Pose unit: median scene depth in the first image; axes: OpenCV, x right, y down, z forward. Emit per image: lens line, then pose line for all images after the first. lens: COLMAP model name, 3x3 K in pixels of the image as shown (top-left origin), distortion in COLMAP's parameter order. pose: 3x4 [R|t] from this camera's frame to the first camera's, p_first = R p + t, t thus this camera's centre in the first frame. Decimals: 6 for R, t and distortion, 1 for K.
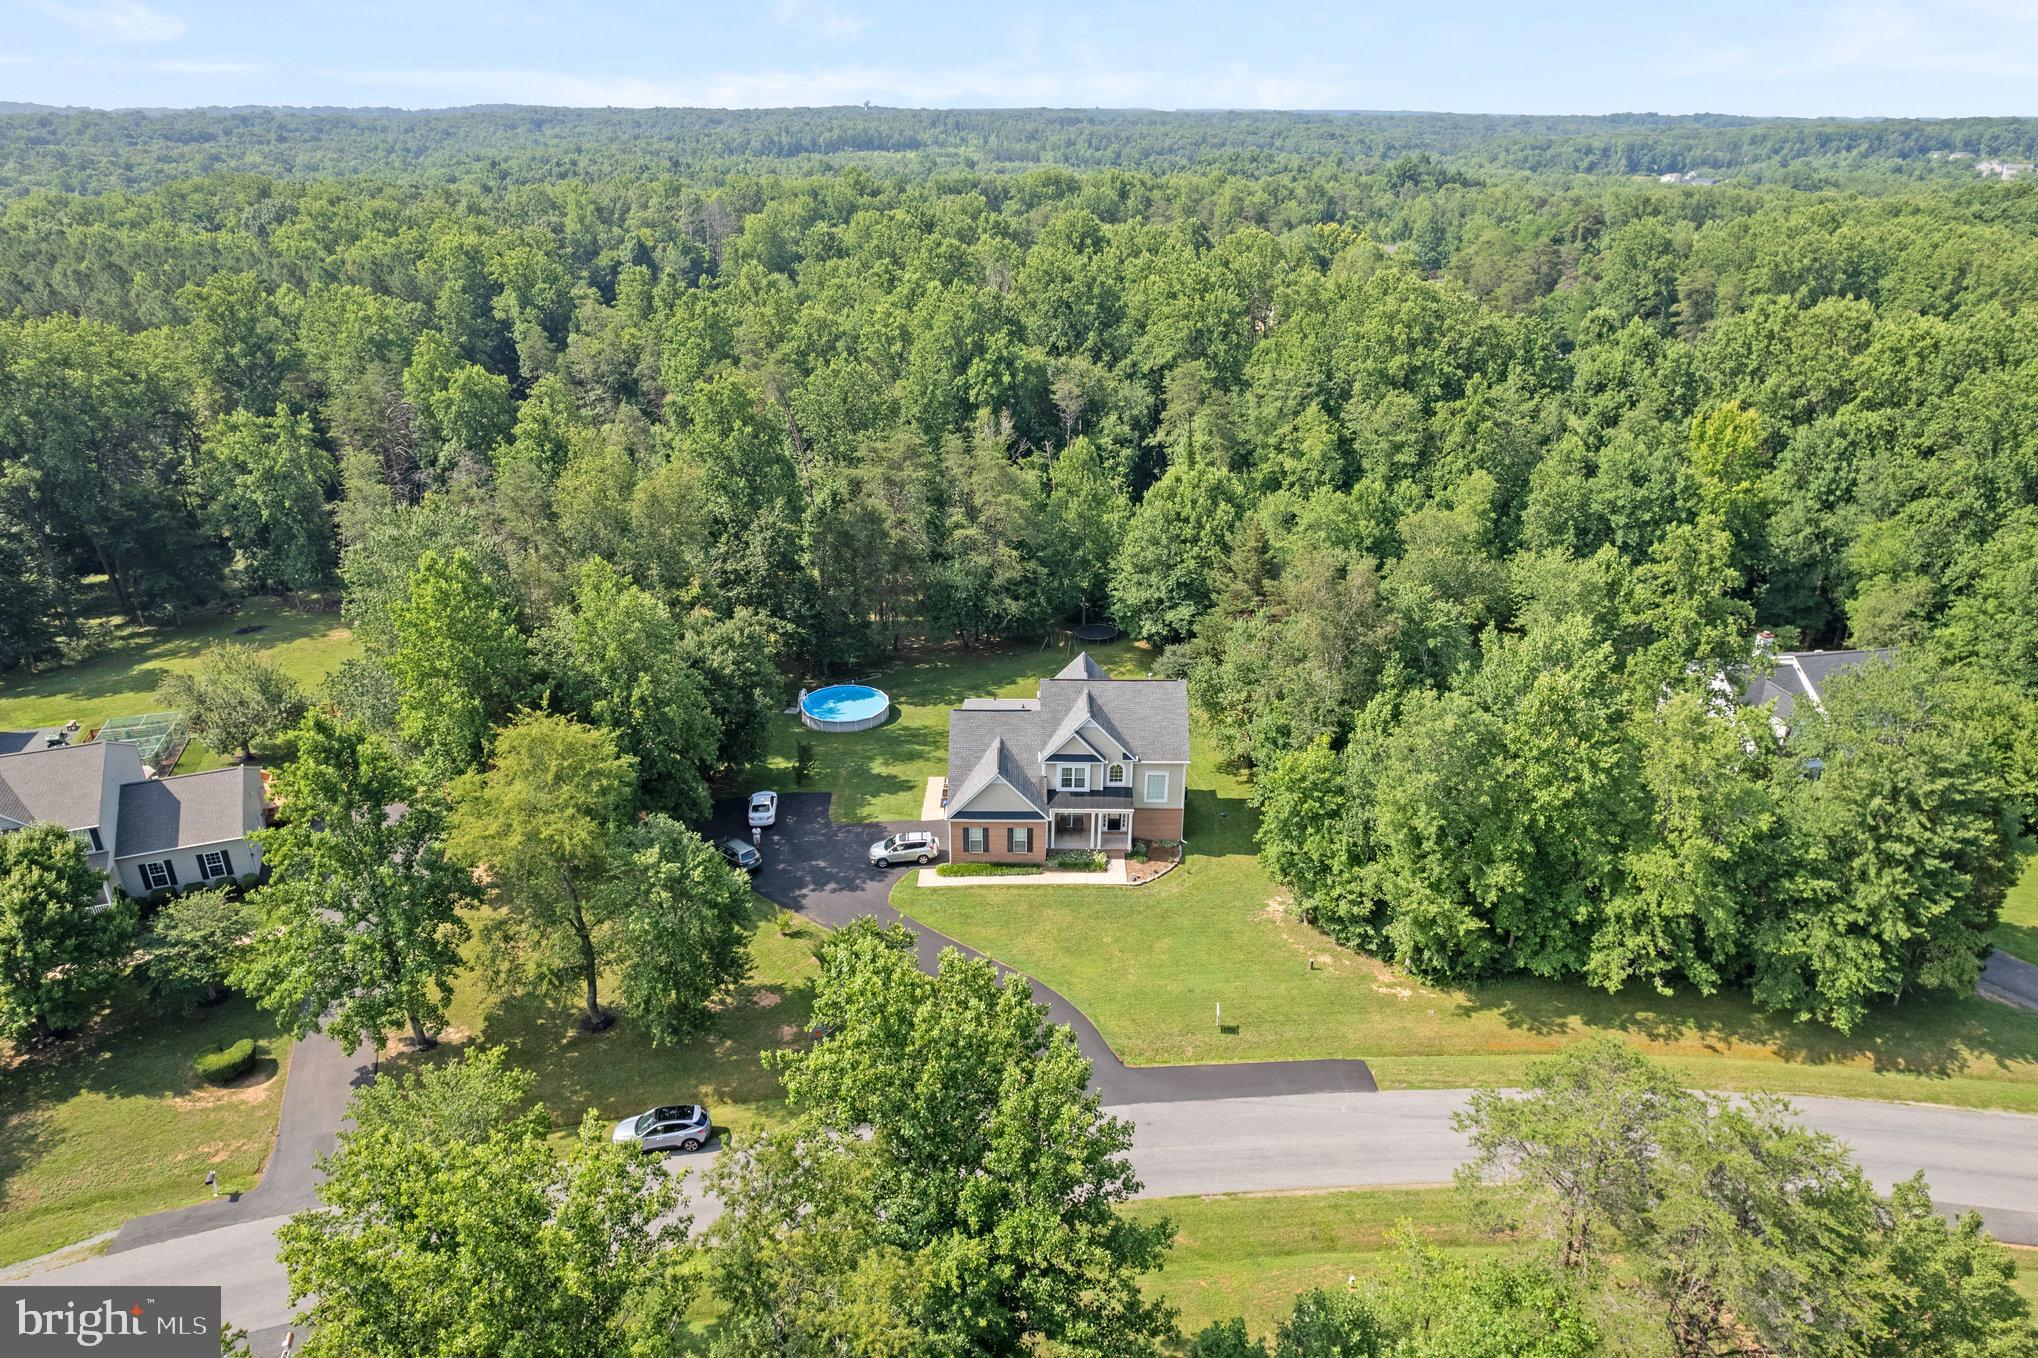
lens RADIAL K [[1319.4, 0, 1019.0], [0, 1319.4, 679.0], [0, 0, 1]] dist [-0.059666, 0.037379]
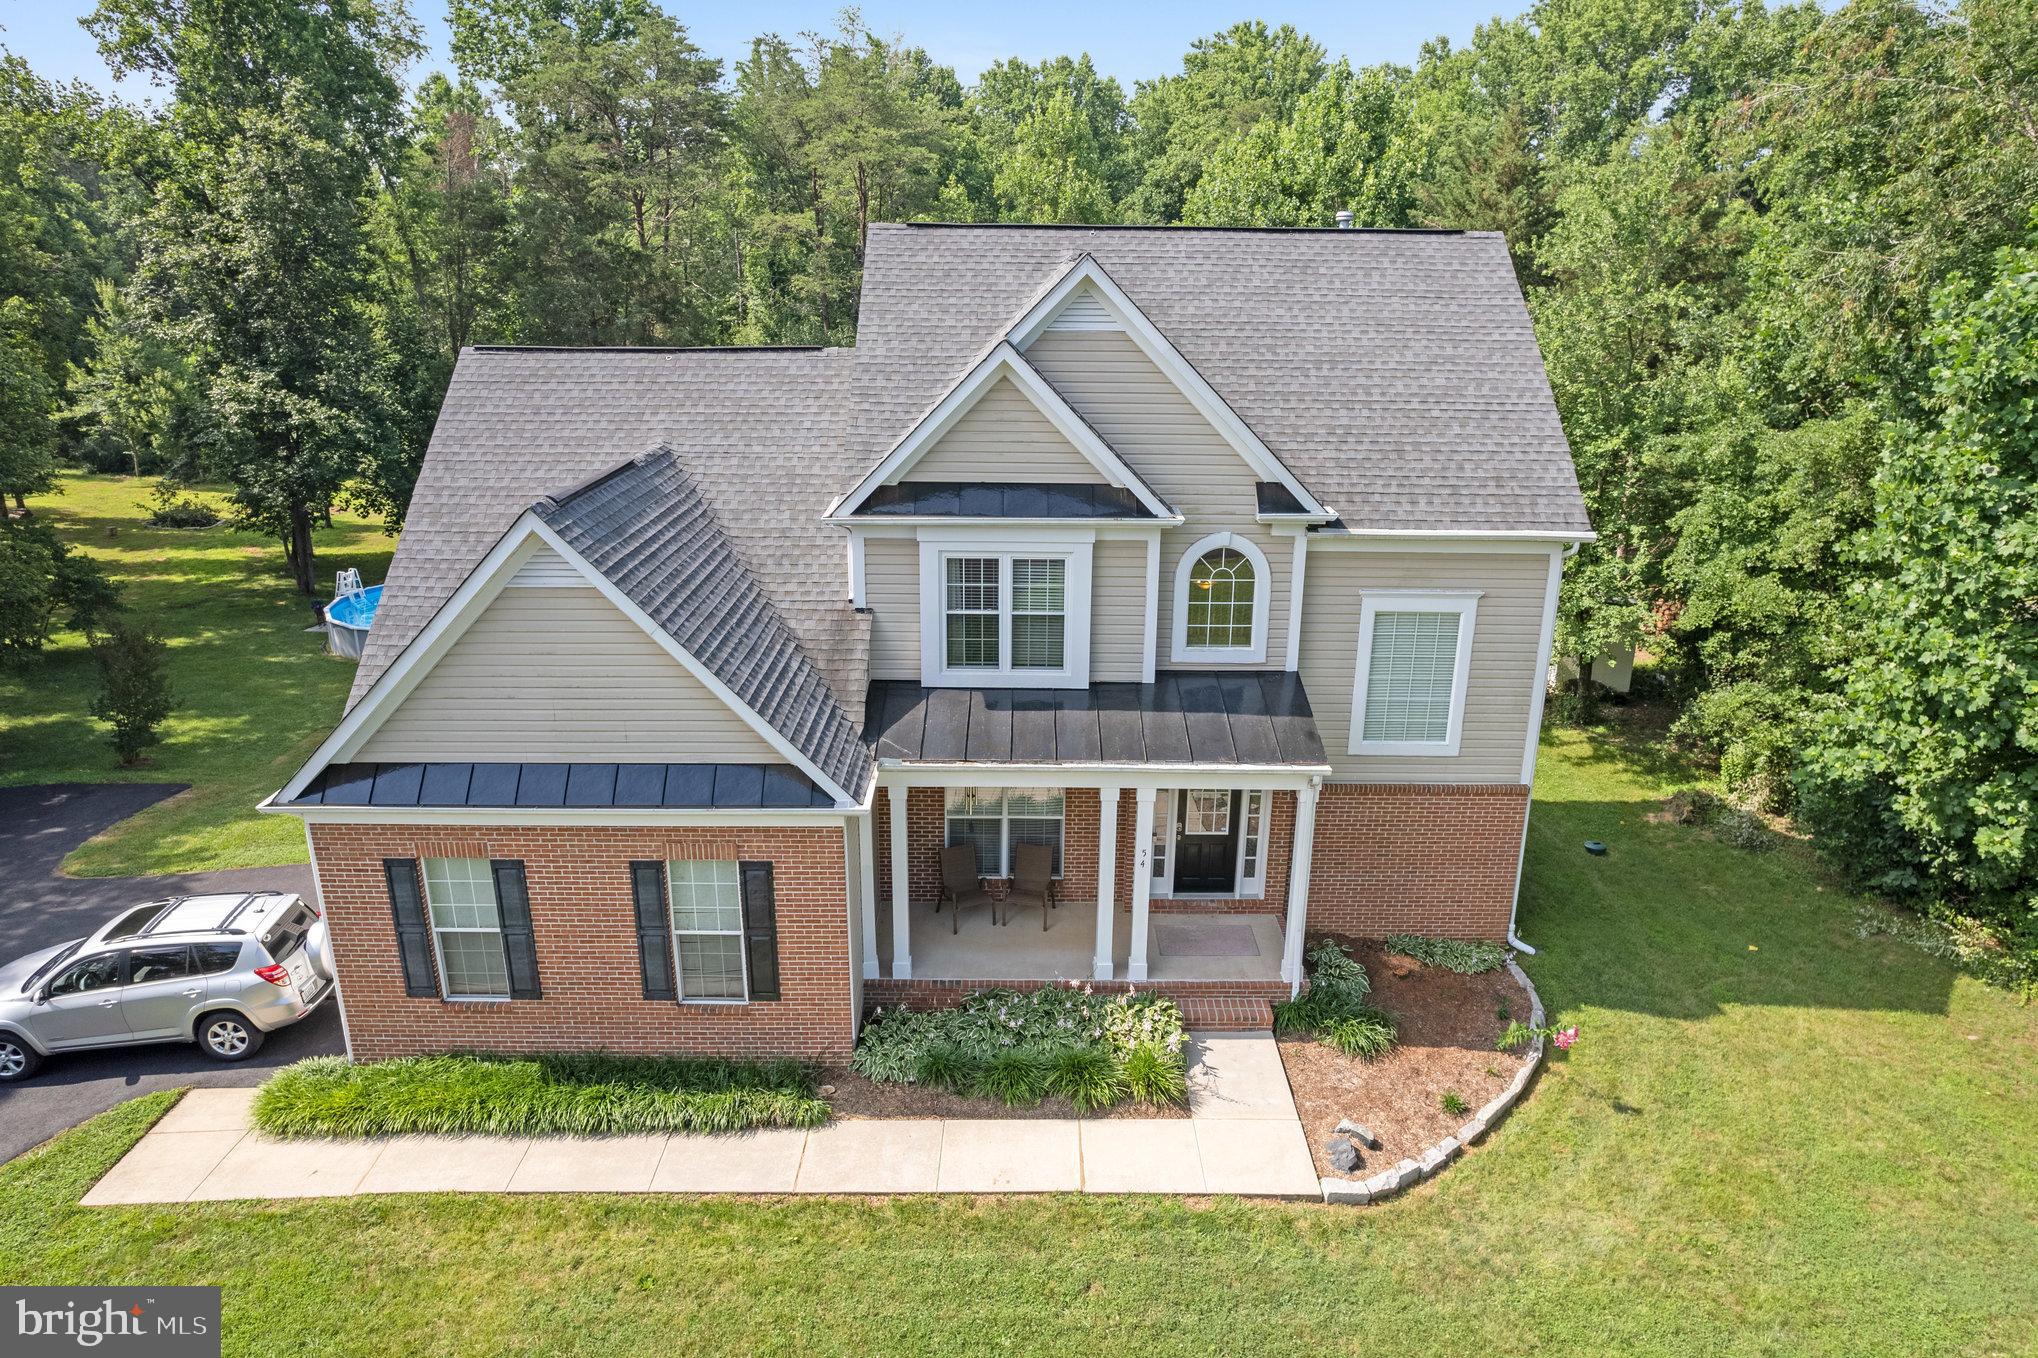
lens RADIAL K [[1318.8, 0, 1019.0], [0, 1318.8, 679.0], [0, 0, 1]] dist [-0.092862, 0.094879]
pose [[0.999960, 0.000345, 0.008927, 0.041313], [0.000594, 0.994475, -0.104976, 0.104793], [-0.008914, 0.104977, 0.994435, 0.804163]]
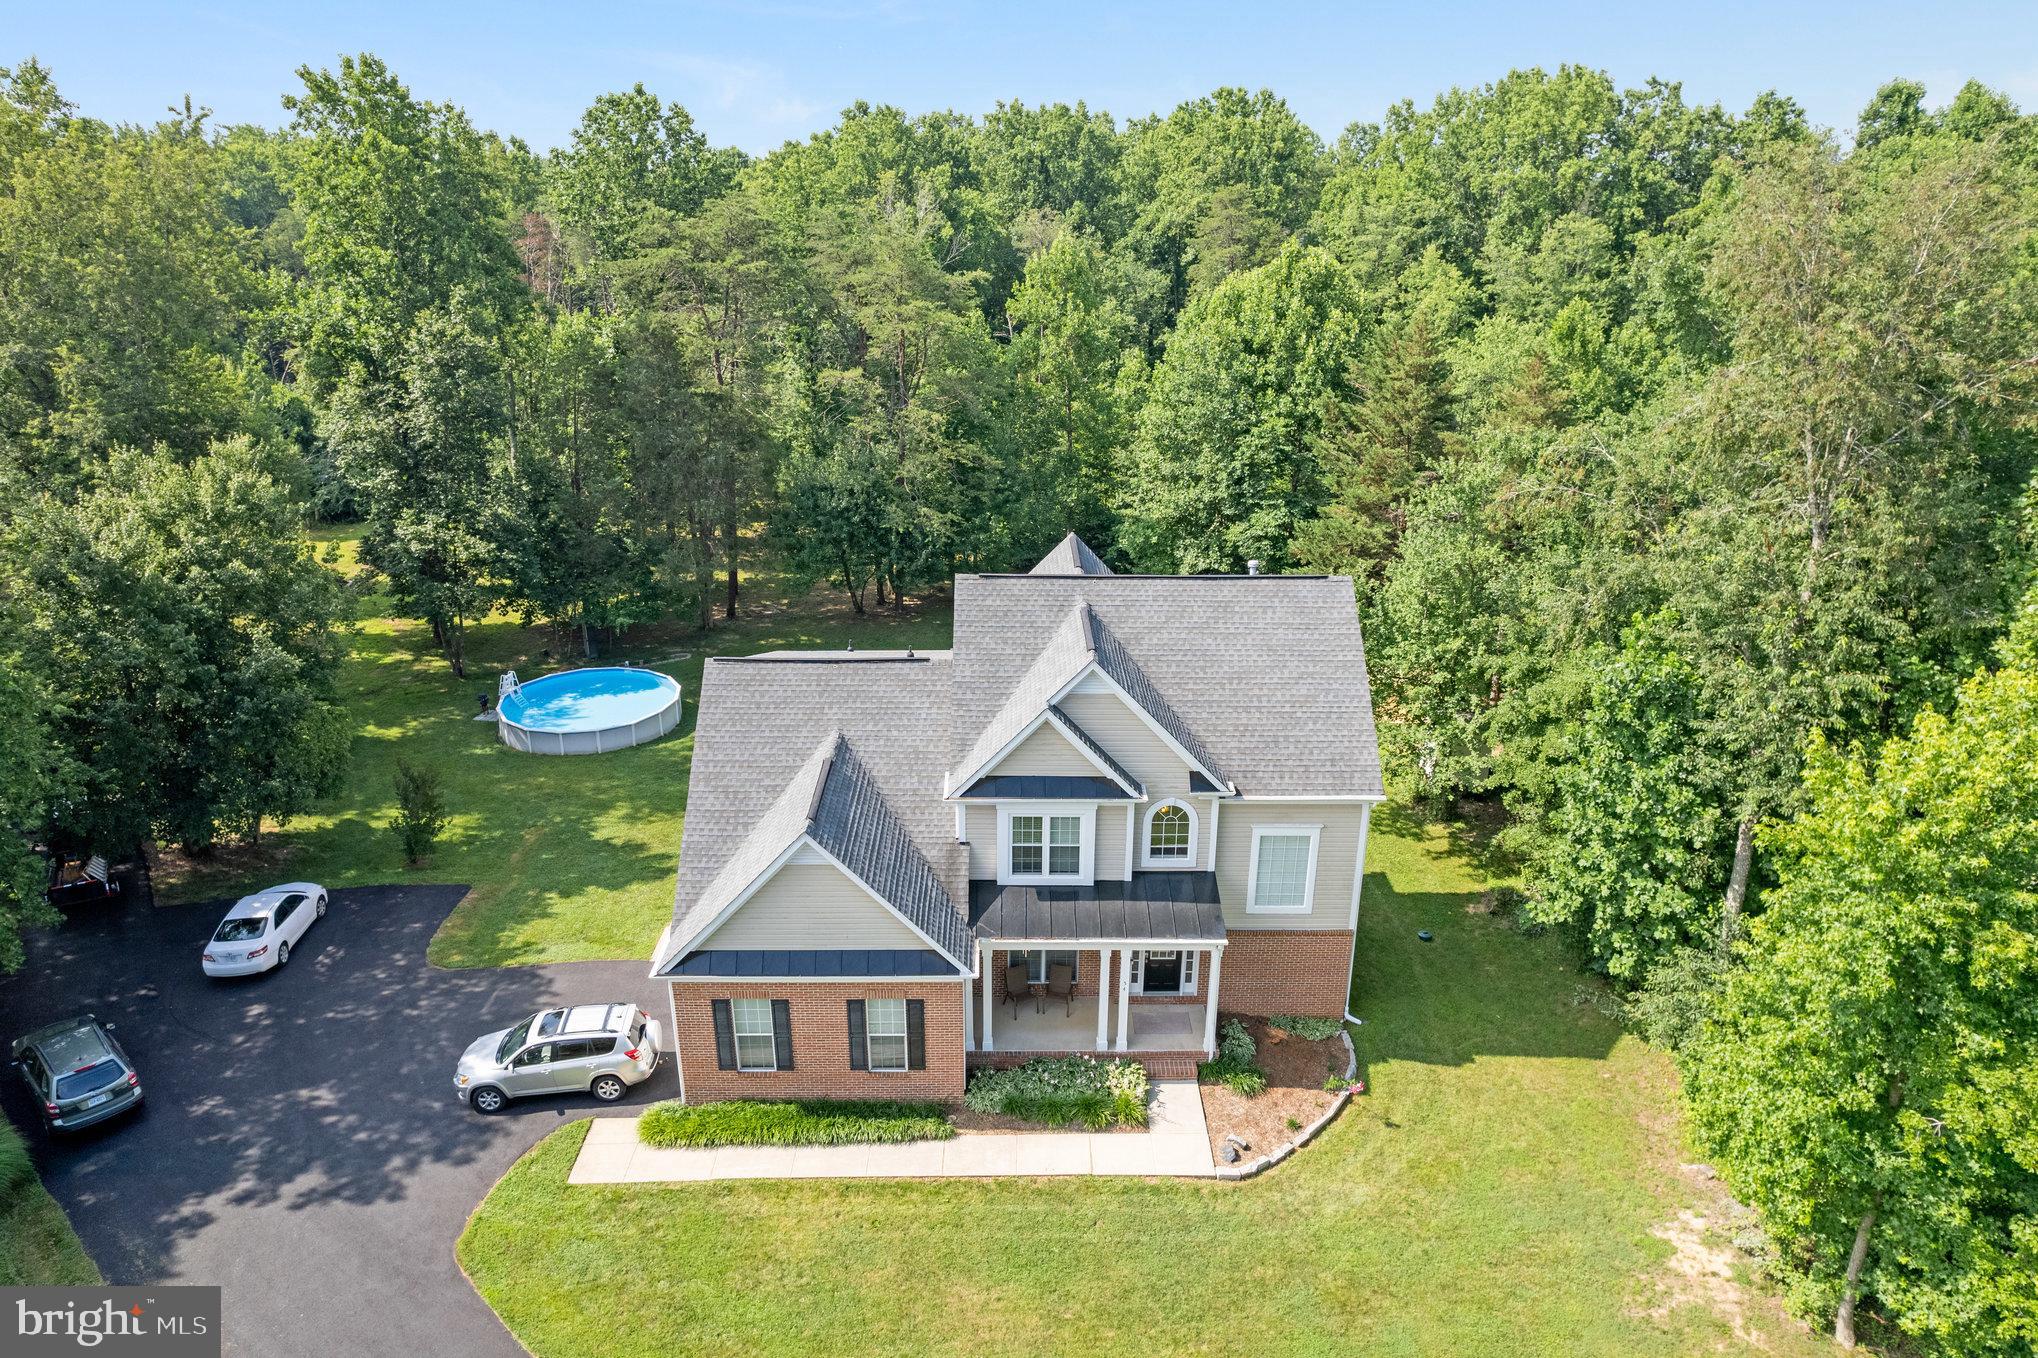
lens RADIAL K [[1319.4, 0, 1019.0], [0, 1319.4, 679.0], [0, 0, 1]] dist [-0.059666, 0.037379]
pose [[0.999905, -0.004871, 0.012897, 0.029836], [0.005557, 0.998540, -0.053740, 0.049866], [-0.012616, 0.053806, 0.998472, 0.653508]]
